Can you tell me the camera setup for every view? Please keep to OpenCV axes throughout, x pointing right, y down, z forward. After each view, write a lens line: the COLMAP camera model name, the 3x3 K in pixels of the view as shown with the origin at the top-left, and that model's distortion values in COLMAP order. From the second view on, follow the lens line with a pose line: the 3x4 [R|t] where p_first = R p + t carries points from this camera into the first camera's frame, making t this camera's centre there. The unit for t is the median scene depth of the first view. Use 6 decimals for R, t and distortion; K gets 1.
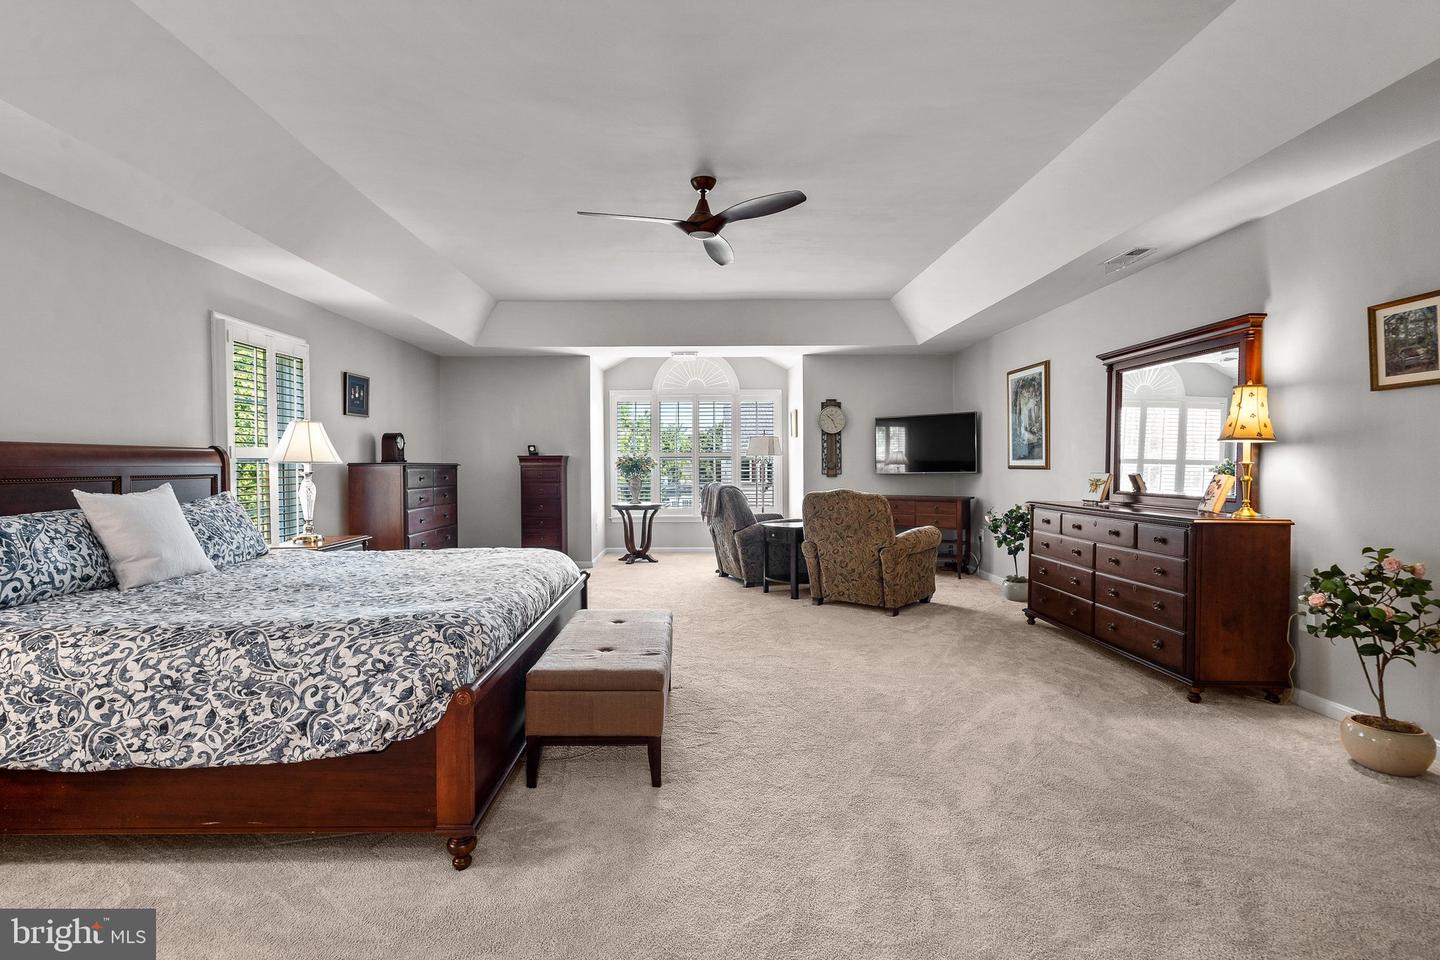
lens RADIAL K [[667.2, 0, 693.6], [0, 667.2, 477.5], [0, 0, 1]] dist [-0.001048, -0.000401]
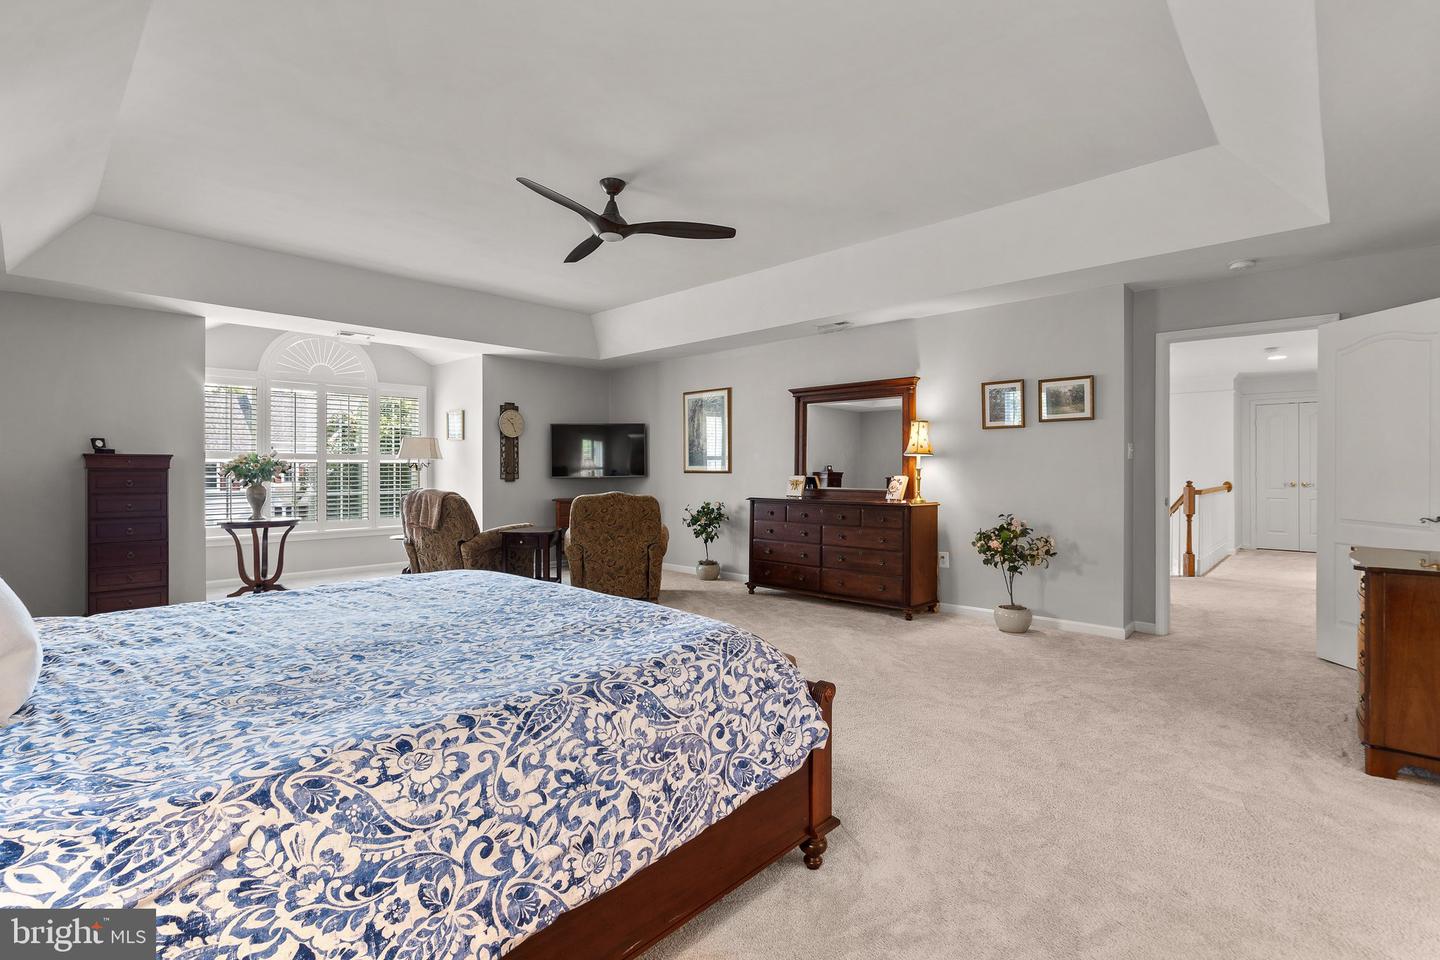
lens RADIAL K [[667.4, 0, 718.4], [0, 667.4, 472.7], [0, 0, 1]] dist [-0.002690, 0.000199]
pose [[0.685869, -0.000694, 0.727725, -1.089665], [0.011590, 0.999883, -0.009969, -0.001411], [-0.727633, 0.015271, 0.685797, 0.374950]]
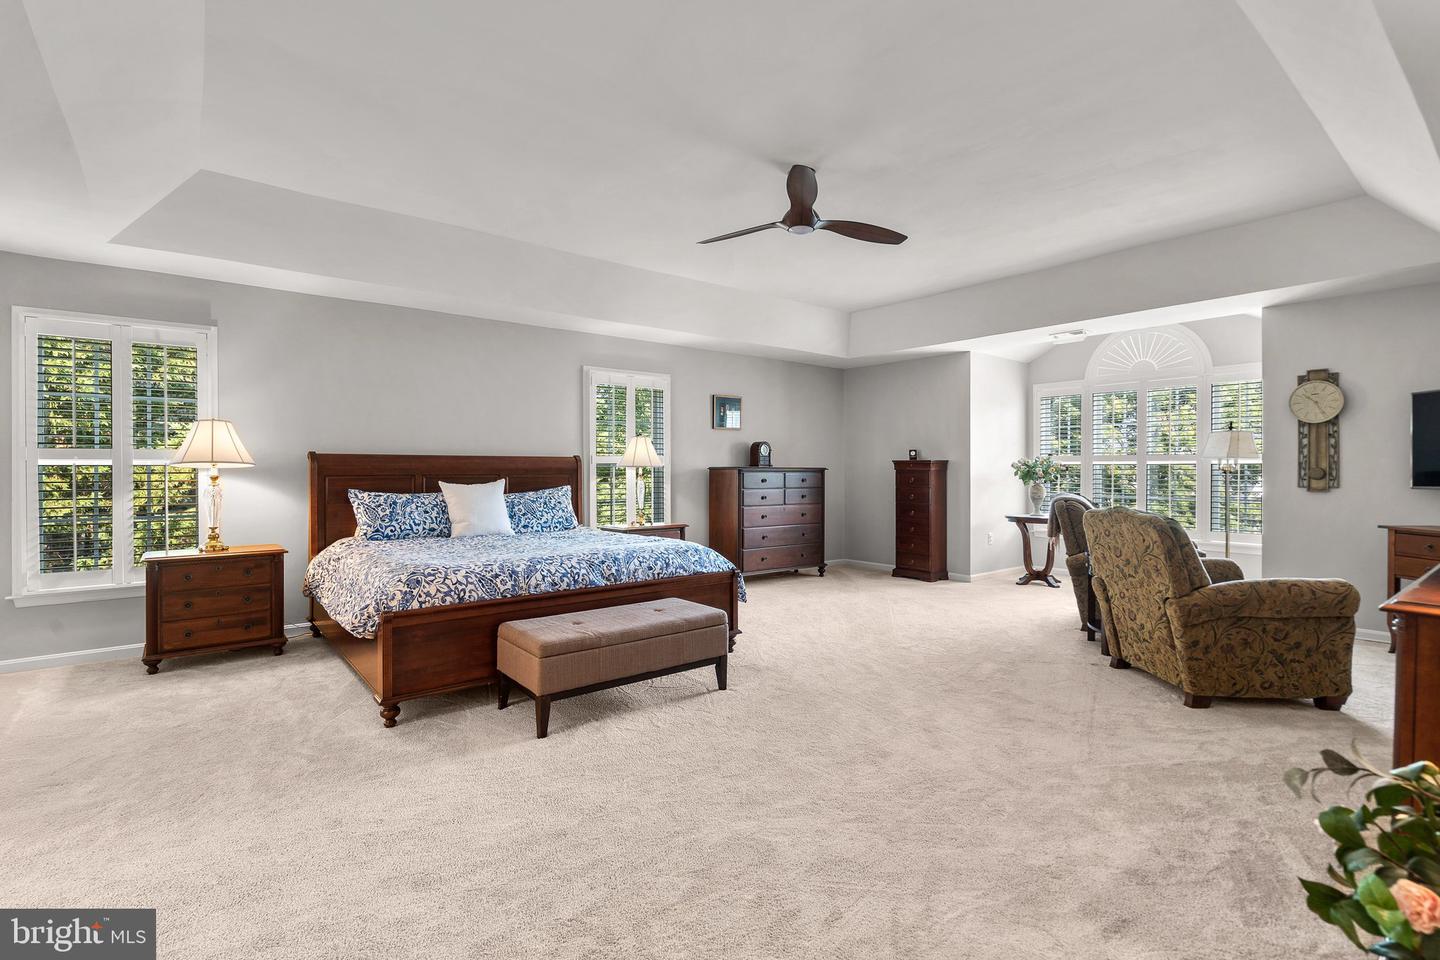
lens RADIAL K [[667.4, 0, 718.4], [0, 667.4, 472.7], [0, 0, 1]] dist [-0.002690, 0.000199]
pose [[0.624353, 0.009483, -0.781084, 1.262979], [-0.019454, 0.999805, -0.003411, -0.018535], [0.780900, 0.017325, 0.624416, 0.579350]]
